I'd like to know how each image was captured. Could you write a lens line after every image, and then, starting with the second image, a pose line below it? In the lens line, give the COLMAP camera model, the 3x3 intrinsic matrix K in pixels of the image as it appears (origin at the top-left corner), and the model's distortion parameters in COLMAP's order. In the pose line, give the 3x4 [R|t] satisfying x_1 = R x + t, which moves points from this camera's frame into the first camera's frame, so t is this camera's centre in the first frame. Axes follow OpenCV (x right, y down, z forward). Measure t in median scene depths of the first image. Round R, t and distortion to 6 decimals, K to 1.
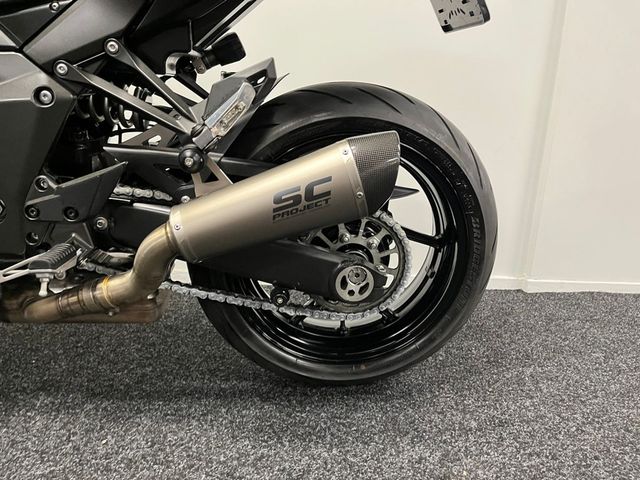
lens RADIAL K [[491.4, 0, 322.4], [0, 491.4, 240.8], [0, 0, 1]] dist [0.029491, -0.009678]
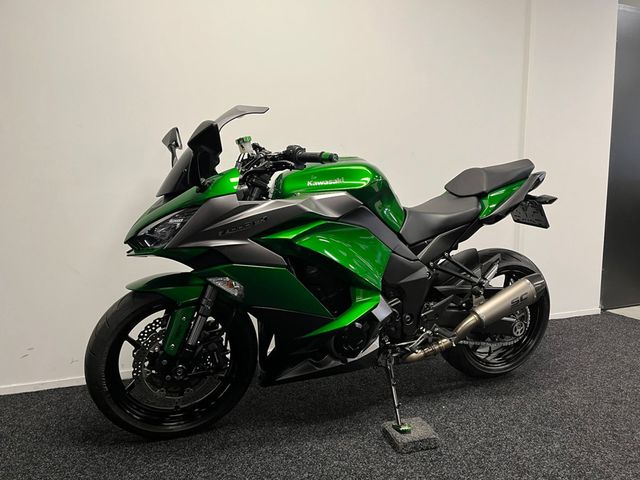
lens RADIAL K [[479.8, 0, 320.4], [0, 479.8, 243.9], [0, 0, 1]] dist [0.068240, -0.093772]
pose [[0.959011, -0.092688, 0.267780, -1.574253], [0.122217, 0.987872, -0.095765, -0.238060], [-0.255656, 0.124567, 0.958709, -1.234397]]
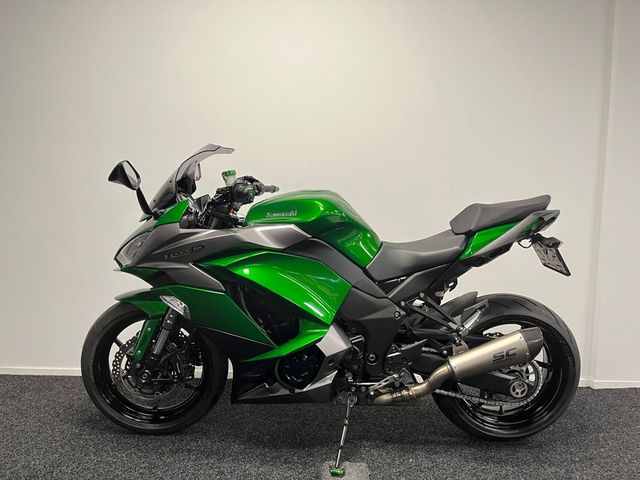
lens RADIAL K [[479.8, 0, 320.4], [0, 479.8, 243.9], [0, 0, 1]] dist [0.068240, -0.093772]
pose [[0.996040, -0.022884, -0.085907, -0.630374], [0.008190, 0.985814, -0.167641, -0.202752], [0.088525, 0.166274, 0.982098, -1.367905]]
